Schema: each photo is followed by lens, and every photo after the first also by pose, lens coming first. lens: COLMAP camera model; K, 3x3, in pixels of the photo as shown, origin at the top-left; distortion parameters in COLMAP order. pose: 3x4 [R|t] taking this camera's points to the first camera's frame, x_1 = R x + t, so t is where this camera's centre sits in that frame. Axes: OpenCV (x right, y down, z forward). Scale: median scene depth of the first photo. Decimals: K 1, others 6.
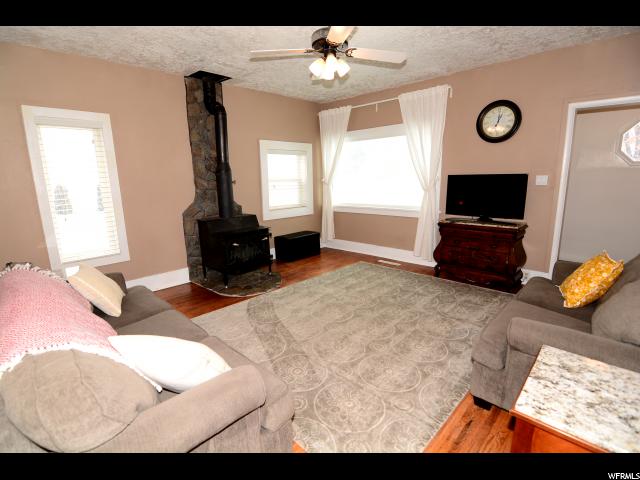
lens RADIAL K [[320.7, 0, 316.6], [0, 320.7, 237.8], [0, 0, 1]] dist [0.000455, -0.016211]
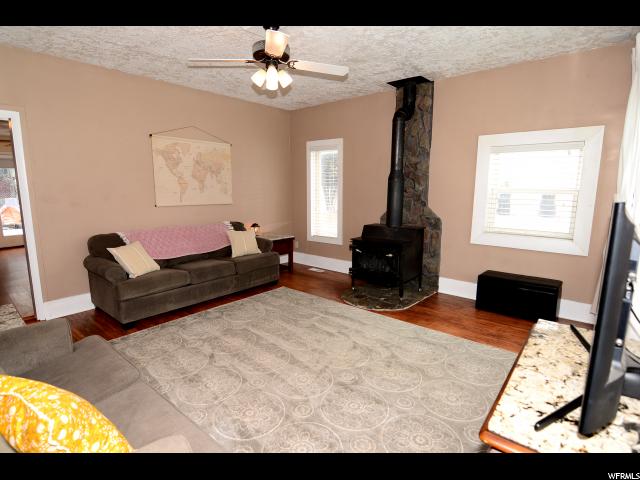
lens RADIAL K [[320.7, 0, 316.6], [0, 320.7, 237.8], [0, 0, 1]] dist [0.000455, -0.016211]
pose [[0.050102, 0.189210, -0.980658, 0.715383], [-0.188218, 0.966086, 0.176783, -0.169150], [0.980849, 0.175720, 0.084015, 0.745803]]
